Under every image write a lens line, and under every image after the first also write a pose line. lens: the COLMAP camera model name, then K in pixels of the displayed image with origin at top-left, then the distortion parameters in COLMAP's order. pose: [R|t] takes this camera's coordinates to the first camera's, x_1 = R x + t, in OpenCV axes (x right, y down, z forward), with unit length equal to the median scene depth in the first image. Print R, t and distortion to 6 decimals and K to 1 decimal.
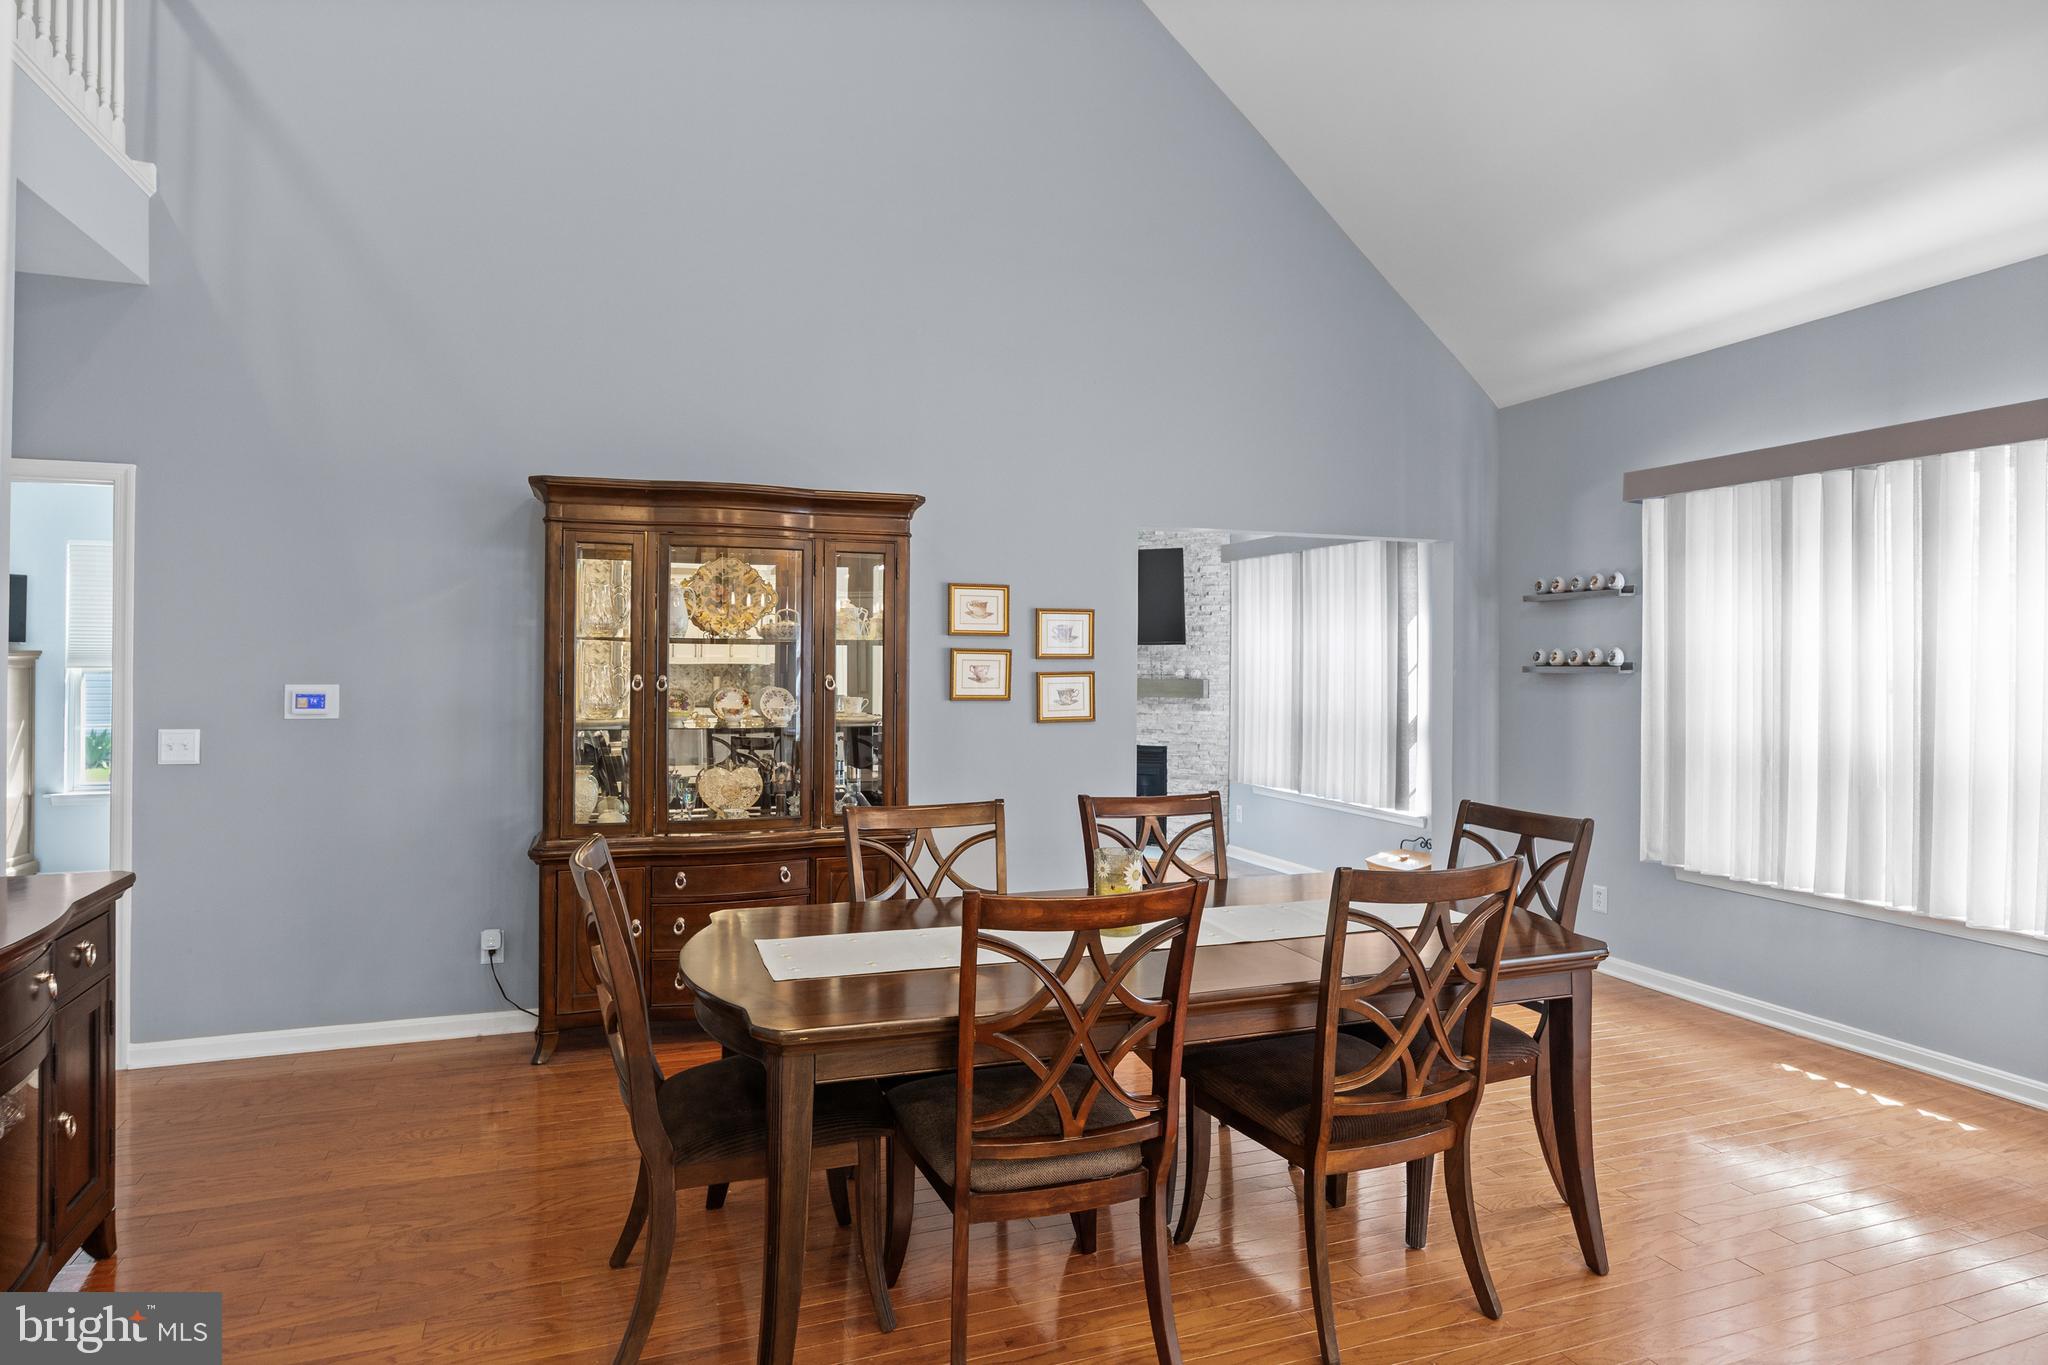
lens RADIAL K [[1158.1, 0, 1017.3], [0, 1158.1, 670.4], [0, 0, 1]] dist [0.003024, -0.000042]
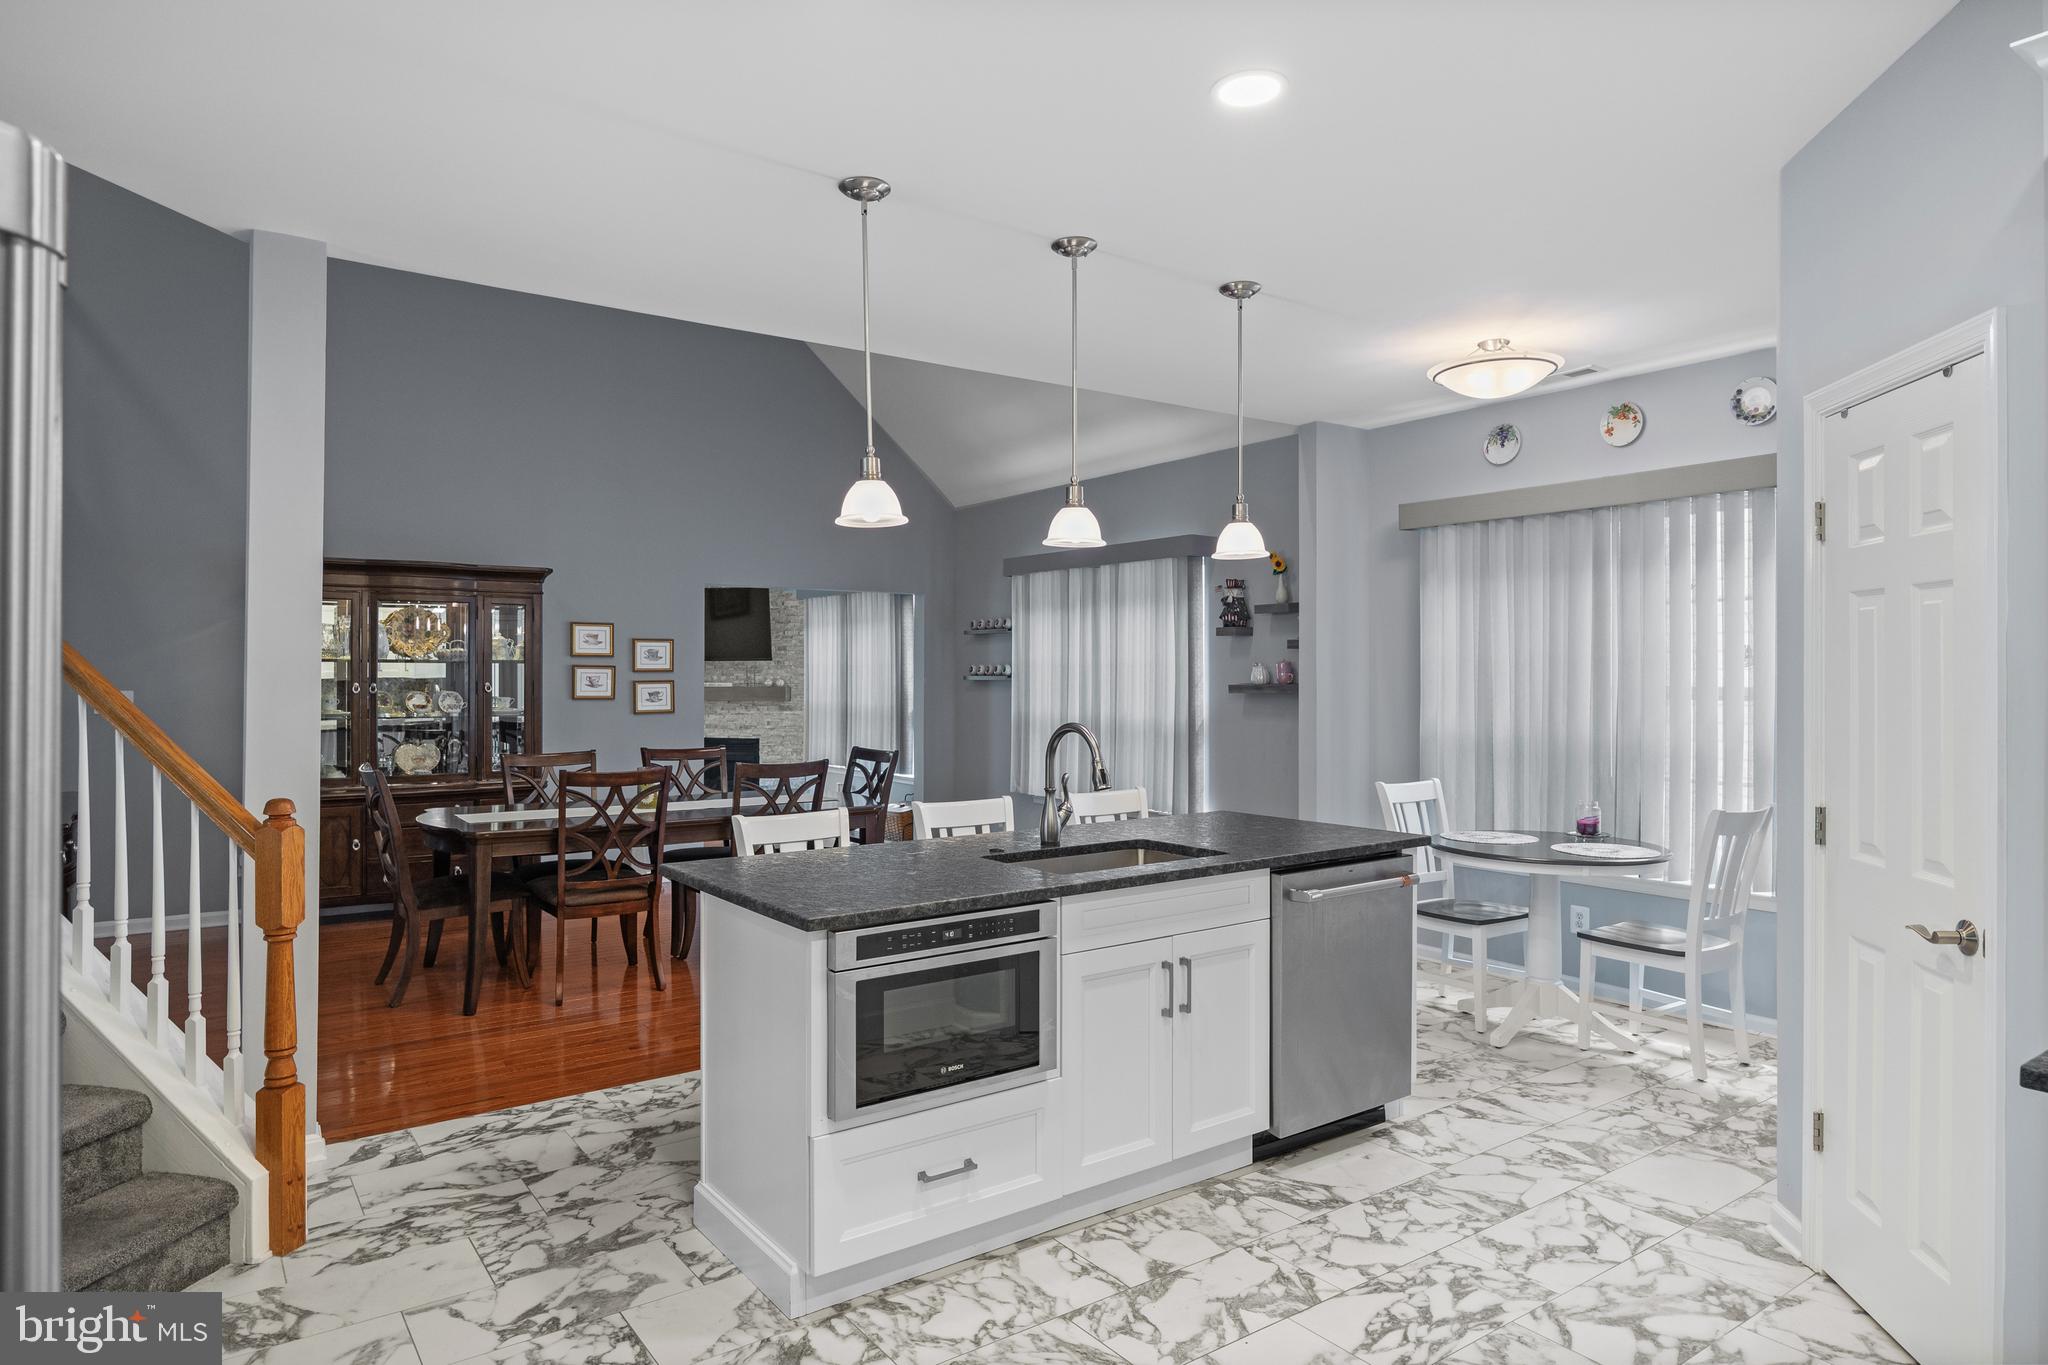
lens RADIAL K [[1245.0, 0, 1033.4], [0, 1245.0, 674.7], [0, 0, 1]] dist [-0.003694, -0.000702]
pose [[0.963550, -0.003708, 0.267502, 0.089963], [0.005578, 0.999965, -0.006233, 0.007044], [-0.267470, 0.007498, 0.963537, -0.745960]]
